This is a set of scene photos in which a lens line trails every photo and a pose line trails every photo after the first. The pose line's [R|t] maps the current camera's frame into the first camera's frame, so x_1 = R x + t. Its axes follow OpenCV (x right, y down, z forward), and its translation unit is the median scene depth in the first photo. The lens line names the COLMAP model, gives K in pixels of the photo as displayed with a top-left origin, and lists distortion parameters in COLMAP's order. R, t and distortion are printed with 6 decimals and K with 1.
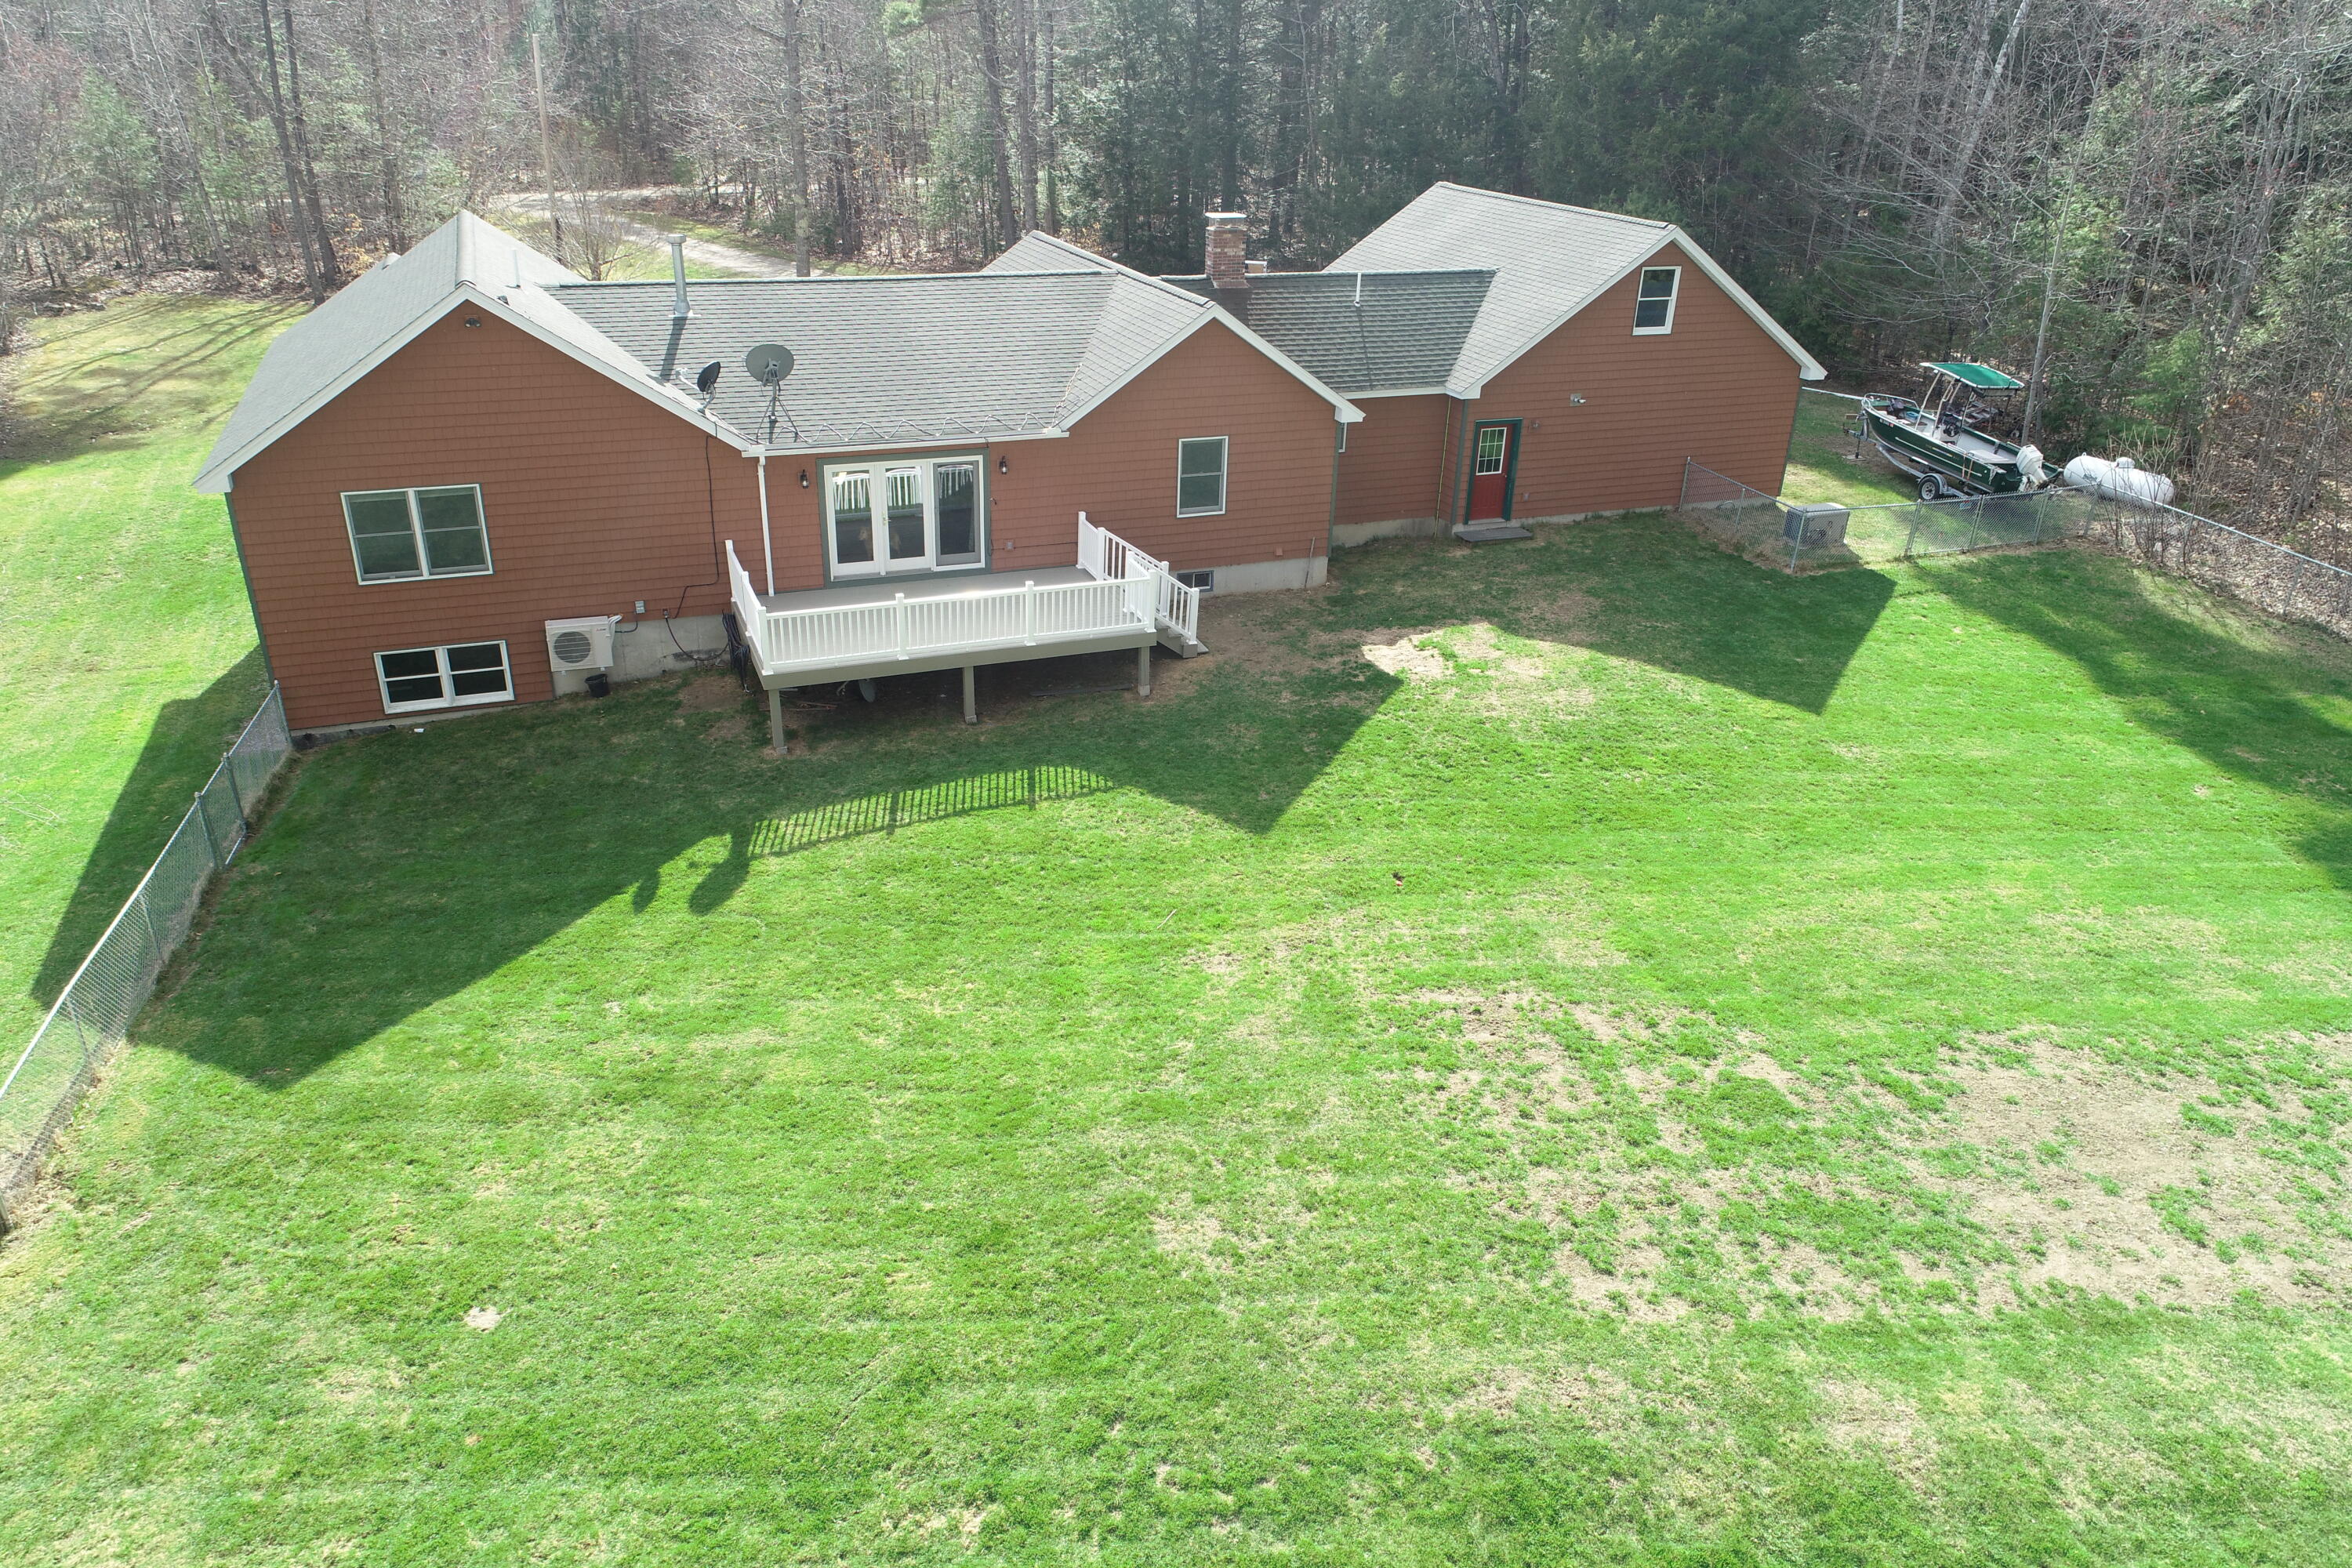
lens RADIAL K [[1586.4, 0, 1156.0], [0, 1586.4, 778.7], [0, 0, 1]] dist [-0.000434, 0.002013]
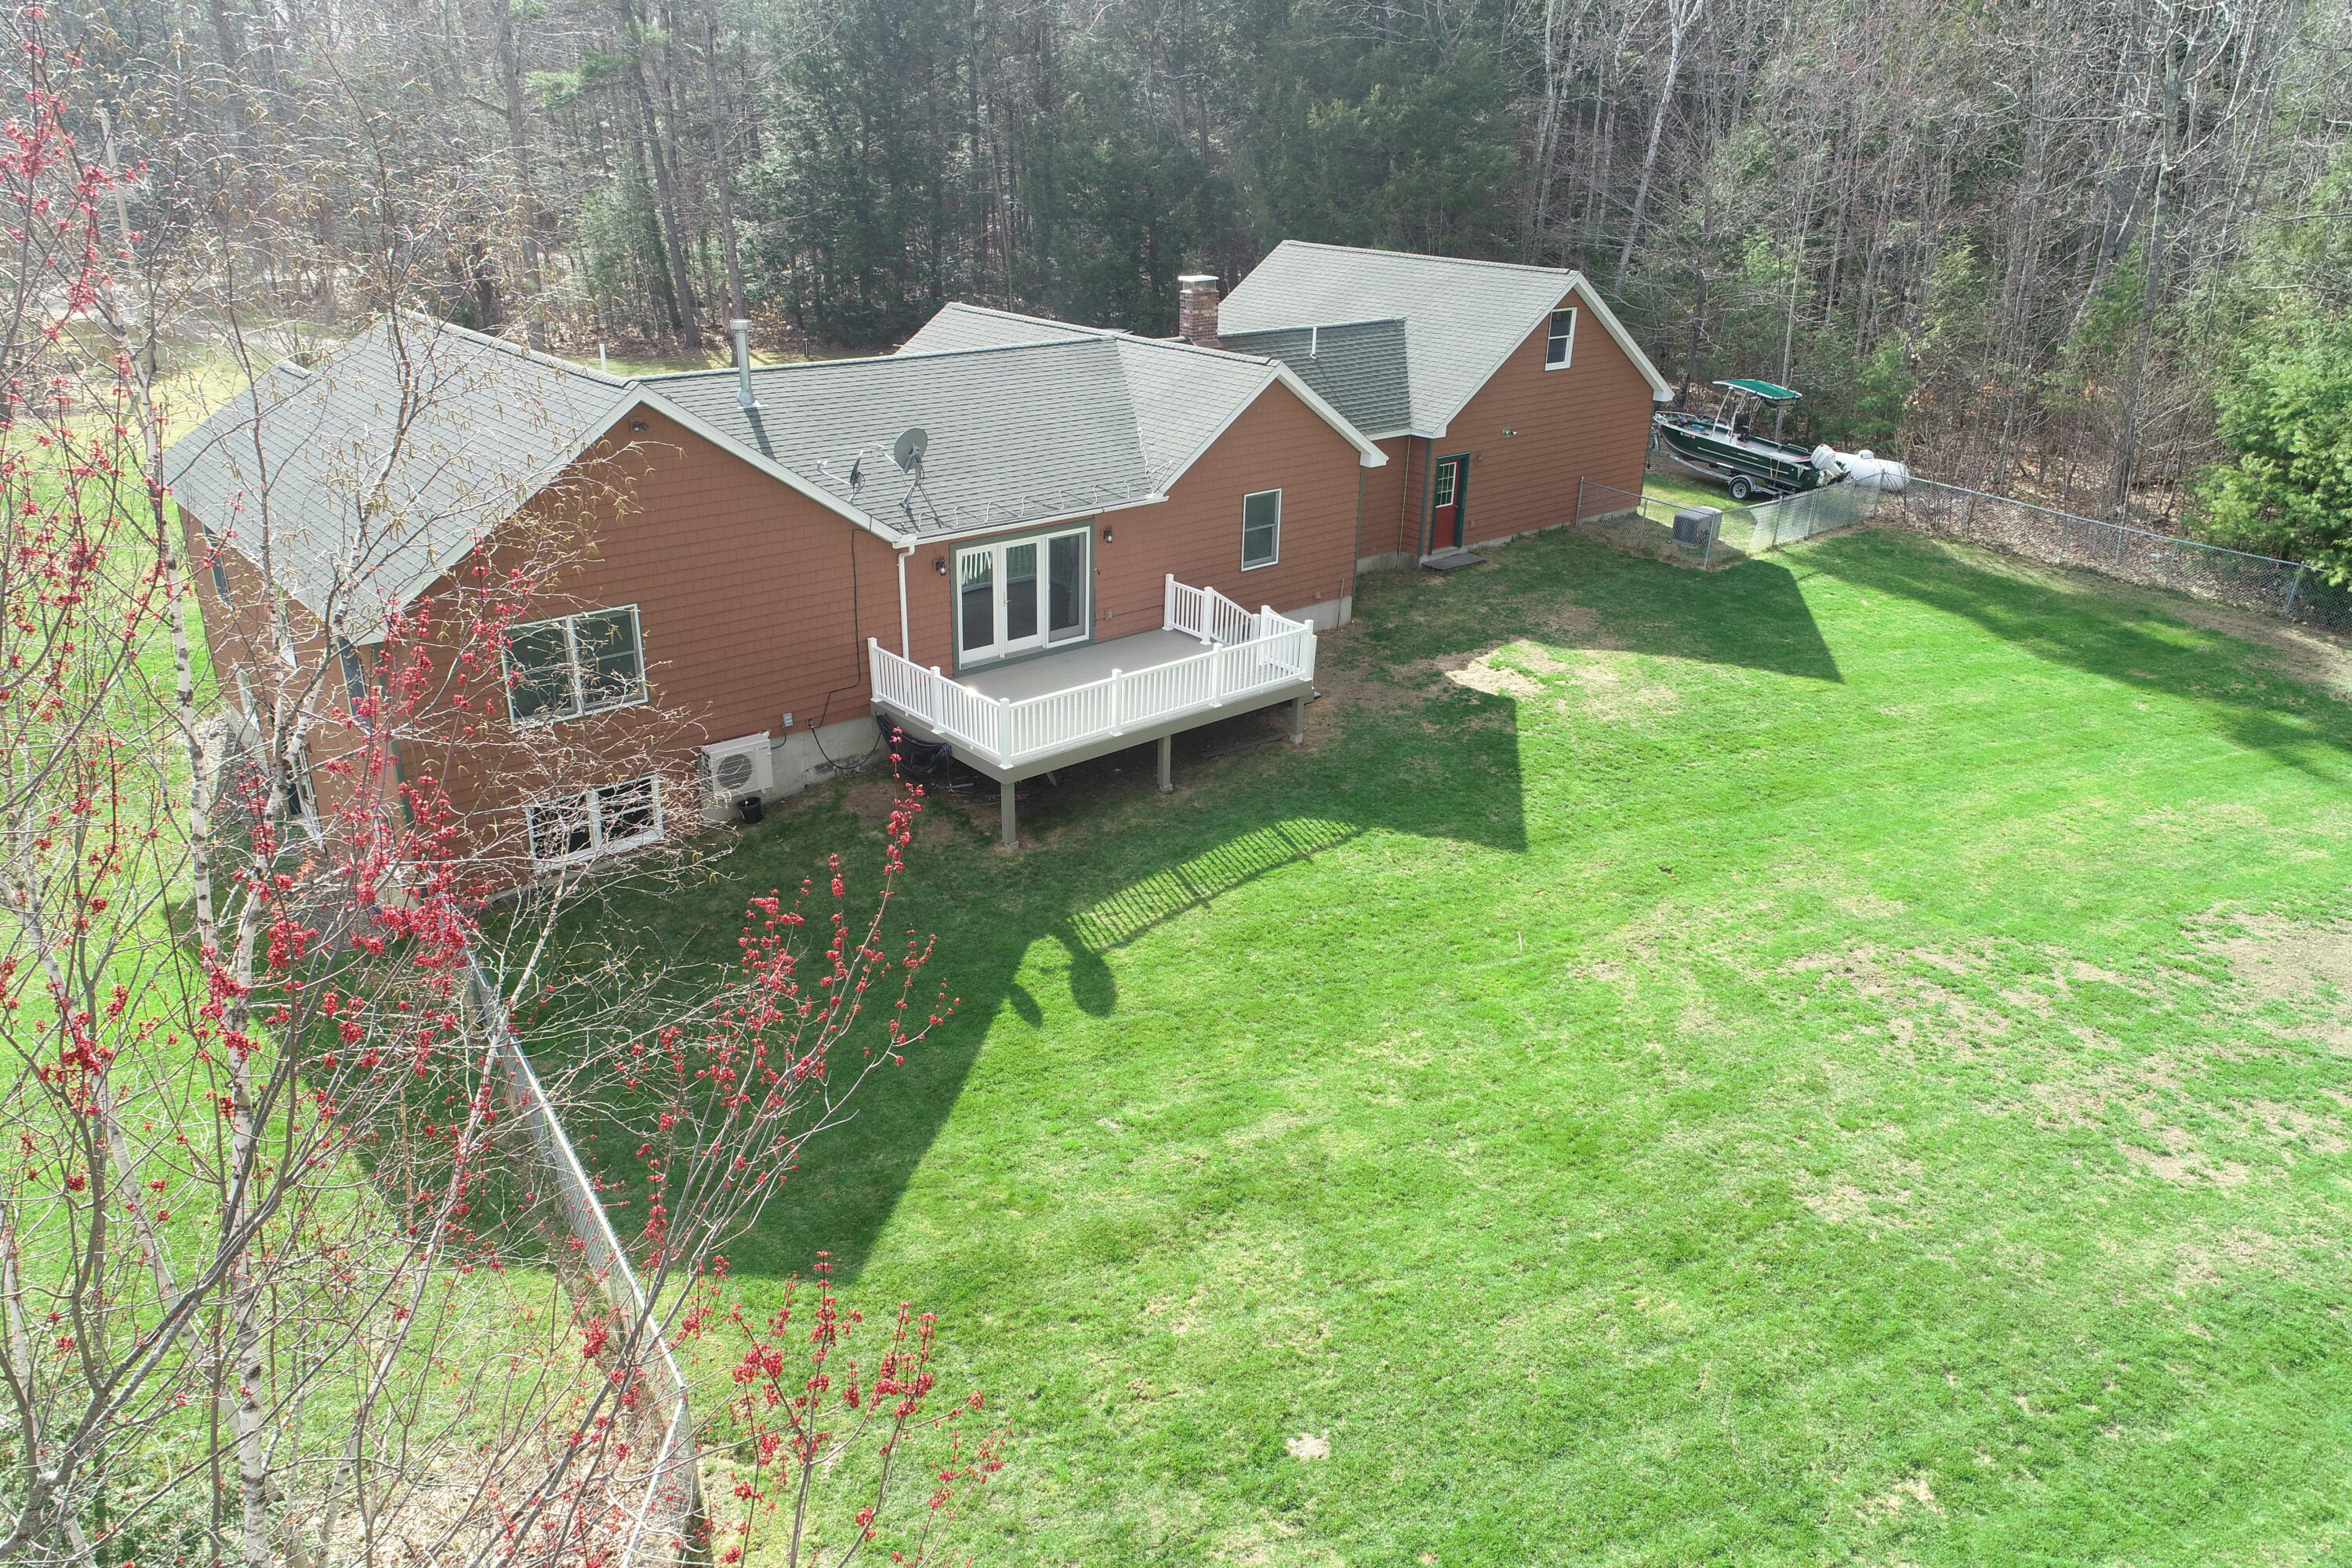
lens RADIAL K [[1586.4, 0, 1158.9], [0, 1586.4, 782.8], [0, 0, 1]] dist [-0.000434, 0.002013]
pose [[0.942419, -0.137192, 0.304999, -0.404920], [0.147204, 0.989056, -0.009958, -0.030356], [-0.300295, 0.054281, 0.952301, 0.055881]]
